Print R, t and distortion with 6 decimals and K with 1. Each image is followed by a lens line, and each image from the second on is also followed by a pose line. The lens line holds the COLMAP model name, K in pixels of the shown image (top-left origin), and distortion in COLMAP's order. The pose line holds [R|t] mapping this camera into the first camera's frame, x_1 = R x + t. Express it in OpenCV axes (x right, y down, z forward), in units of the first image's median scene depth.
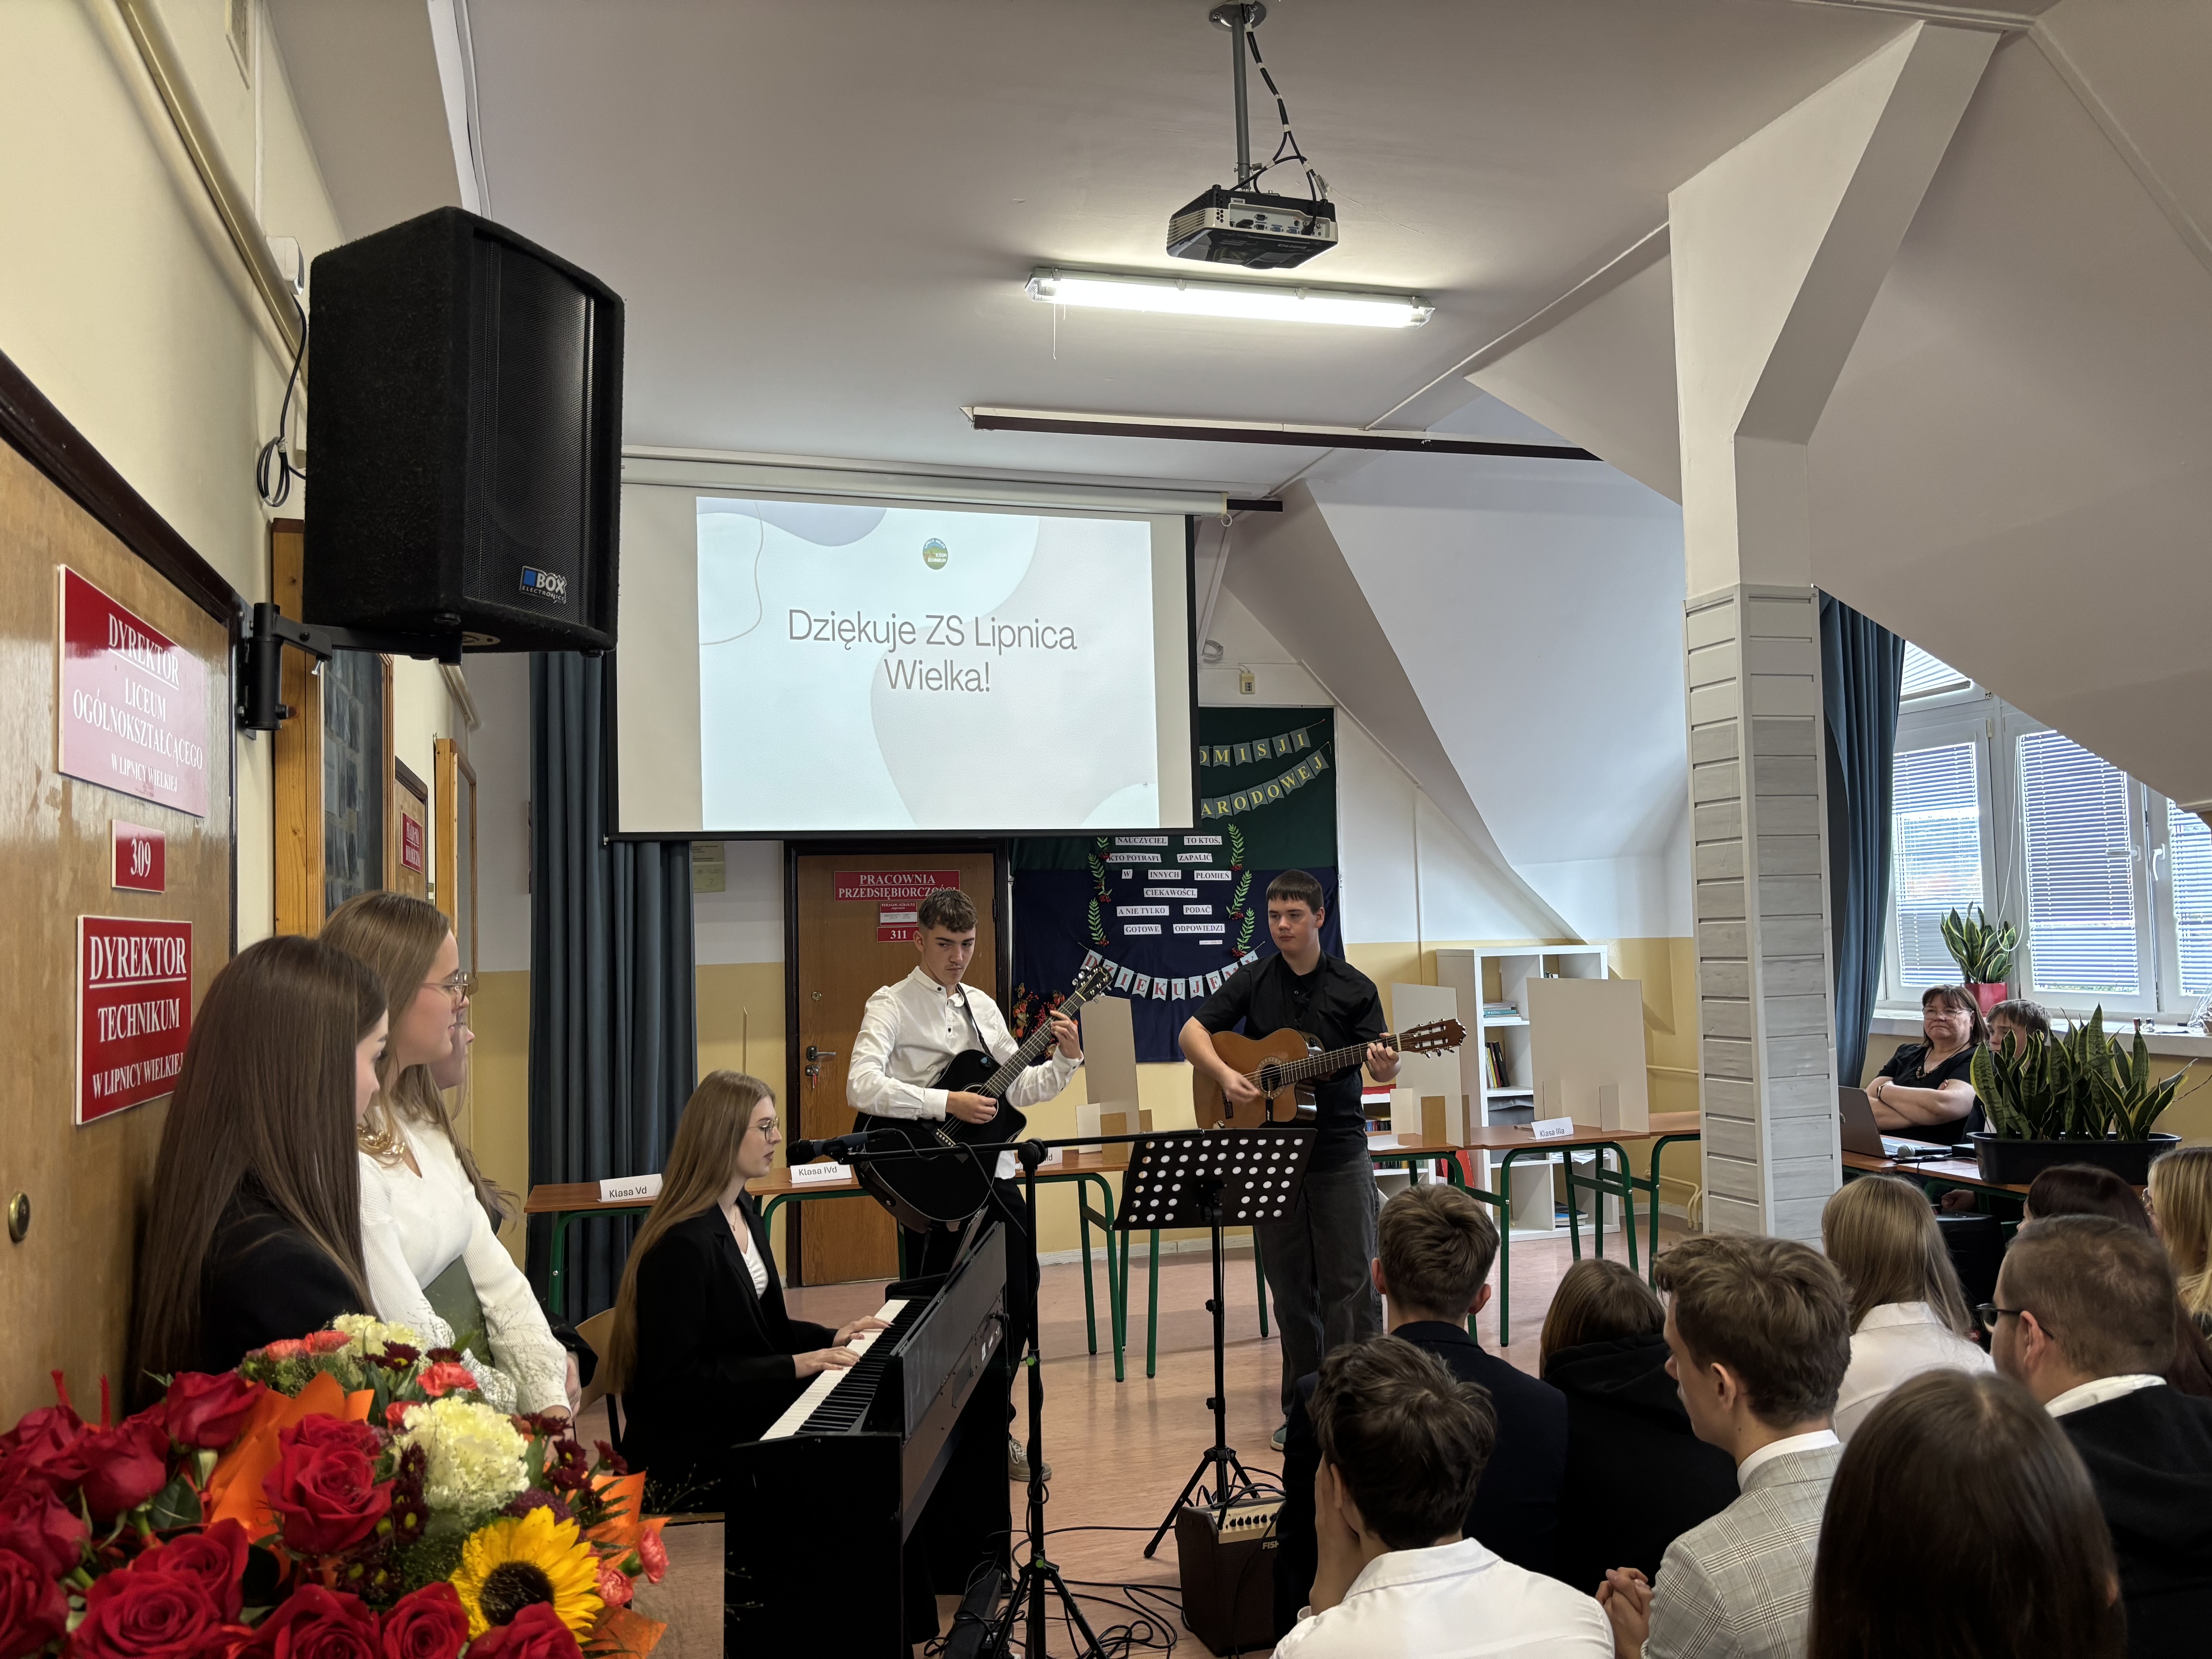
lens RADIAL K [[1682.7, 0, 1106.3], [0, 1682.7, 848.6], [0, 0, 1]] dist [0.058958, -0.097725]
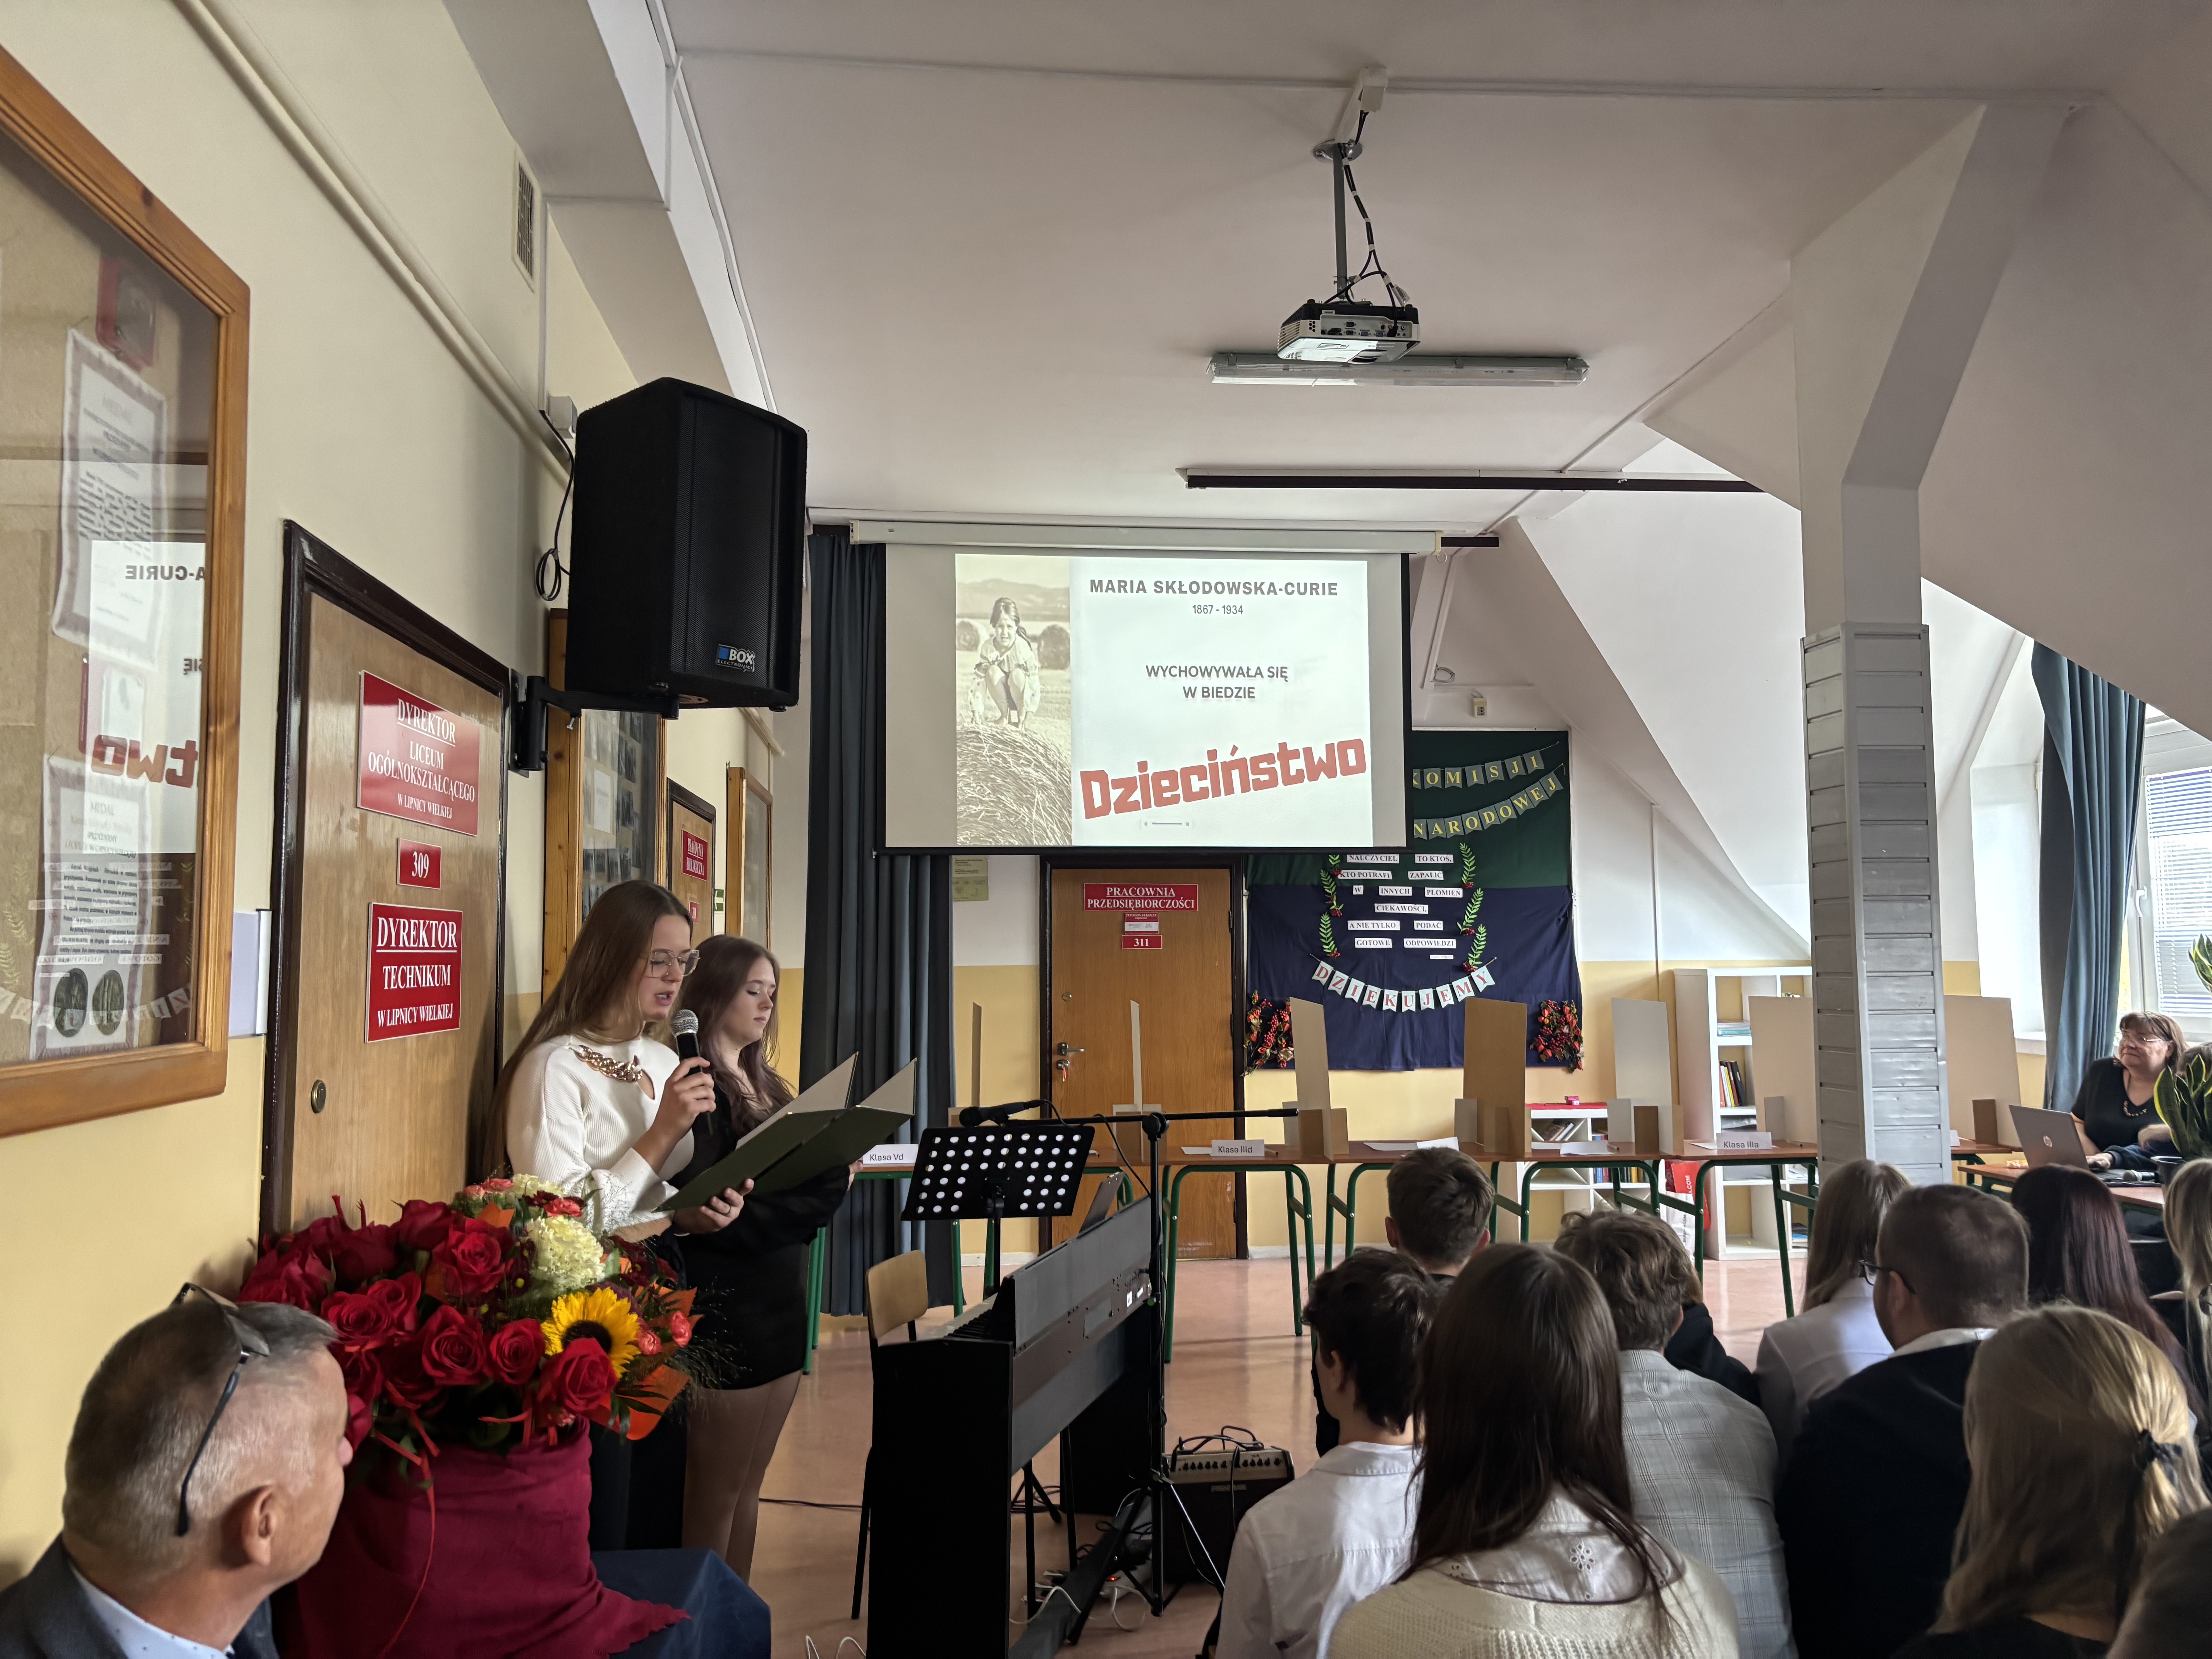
lens RADIAL K [[1678.6, 0, 1106.0], [0, 1678.6, 829.5], [0, 0, 1]] dist [0.004437, -0.001317]
pose [[0.980889, 0.005621, -0.194487, 0.071278], [-0.009635, 0.999760, -0.019699, -0.000532], [0.194329, 0.021197, 0.980707, -0.073138]]
